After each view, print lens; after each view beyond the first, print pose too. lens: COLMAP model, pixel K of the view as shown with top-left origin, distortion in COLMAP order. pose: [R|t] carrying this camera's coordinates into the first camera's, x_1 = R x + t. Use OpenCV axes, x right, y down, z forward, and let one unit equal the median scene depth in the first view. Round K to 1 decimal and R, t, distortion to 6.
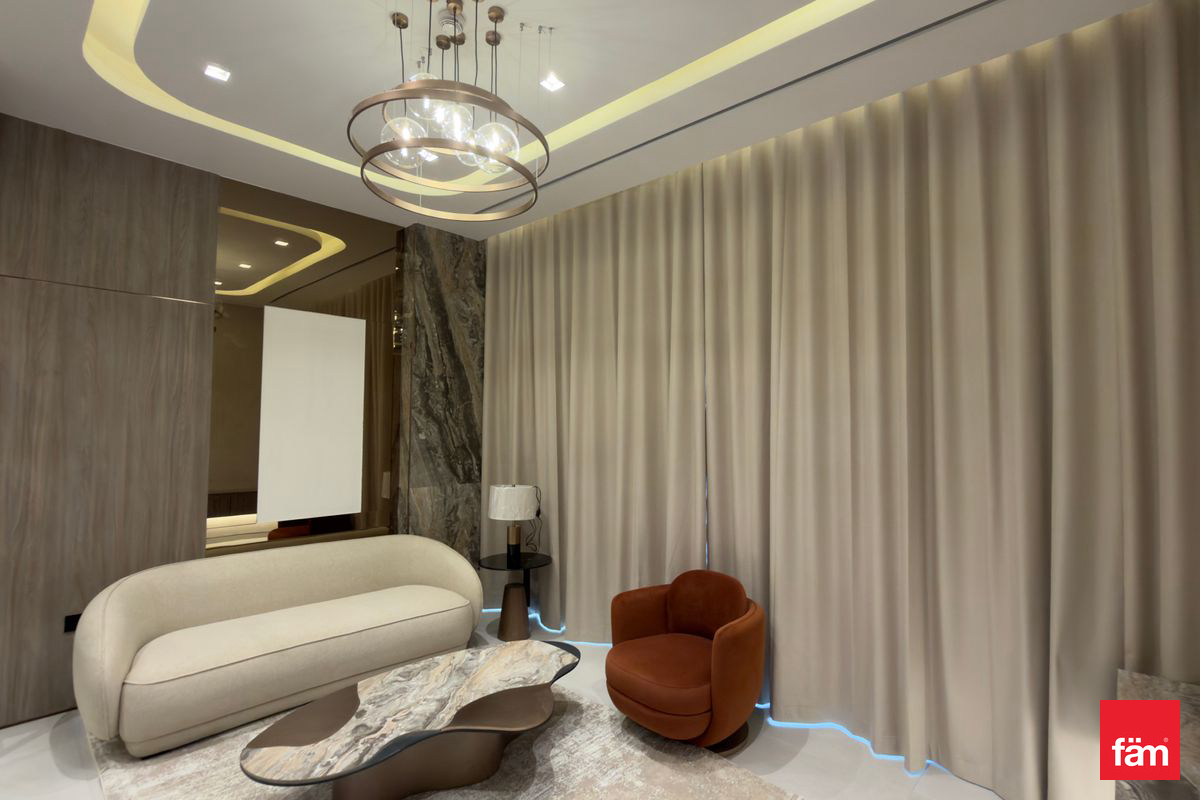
lens RADIAL K [[565.8, 0, 600.6], [0, 565.8, 400.8], [0, 0, 1]] dist [0.000002, -0.000572]
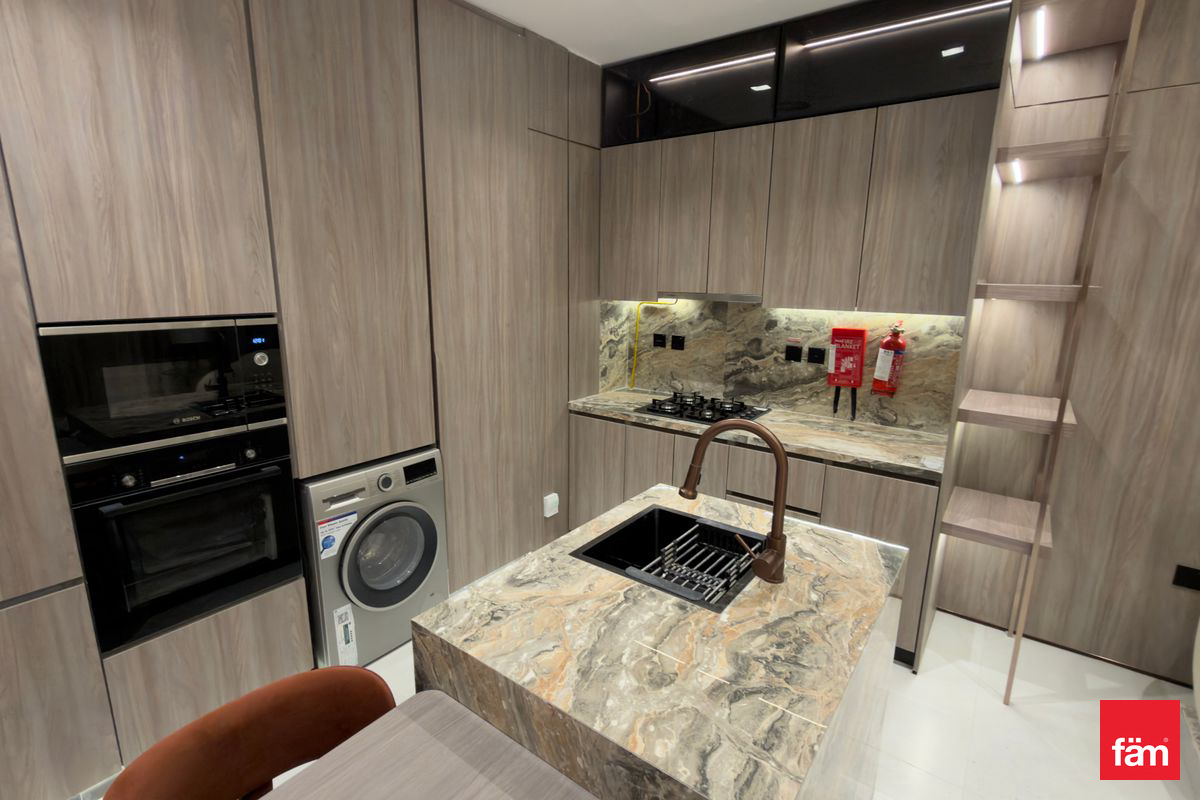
lens RADIAL K [[565.8, 0, 600.2], [0, 565.8, 402.3], [0, 0, 1]] dist [0.000002, -0.000572]
pose [[0.100252, 0.213187, -0.971854, -0.306225], [0.034615, 0.975437, 0.217543, -0.012724], [0.994360, -0.055450, 0.090410, 0.167924]]
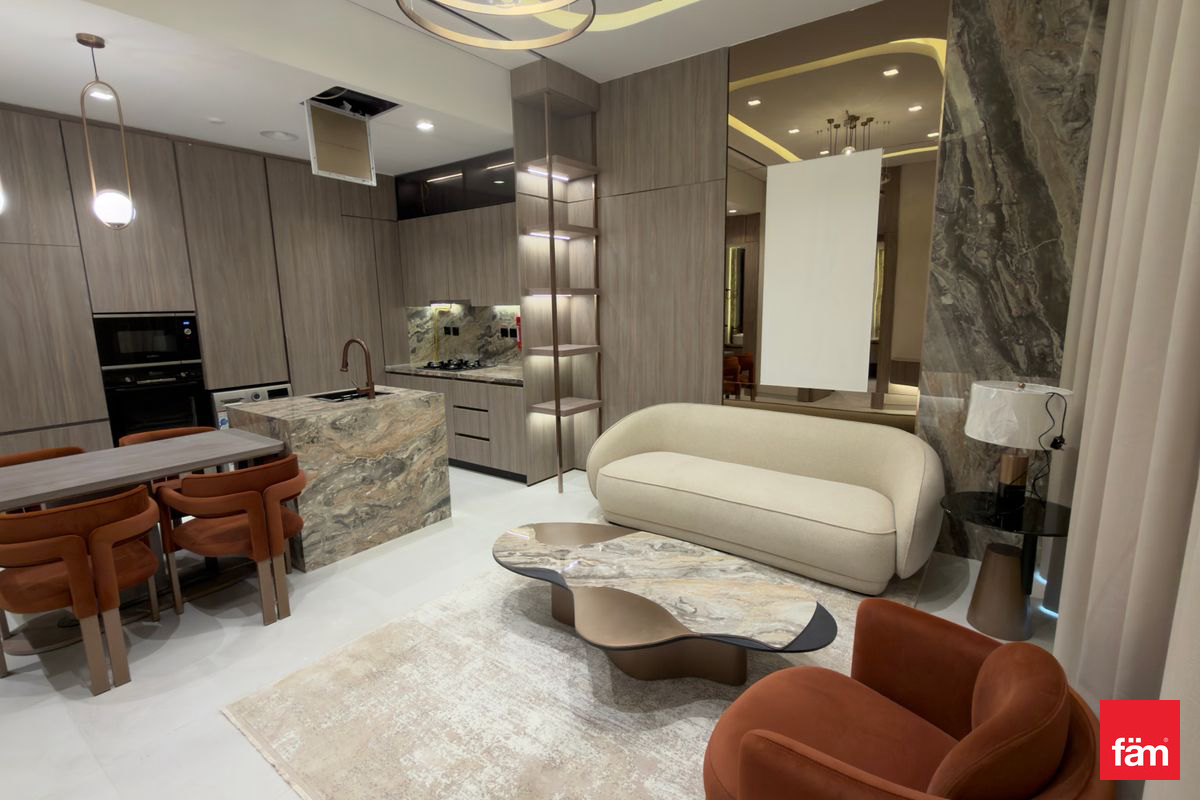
lens RADIAL K [[565.8, 0, 599.6], [0, 565.8, 401.3], [0, 0, 1]] dist [0.000002, -0.000572]
pose [[0.113837, 0.164092, -0.979855, 0.441757], [0.063675, 0.983033, 0.172021, 0.049620], [0.991457, -0.081975, 0.101457, 0.638690]]
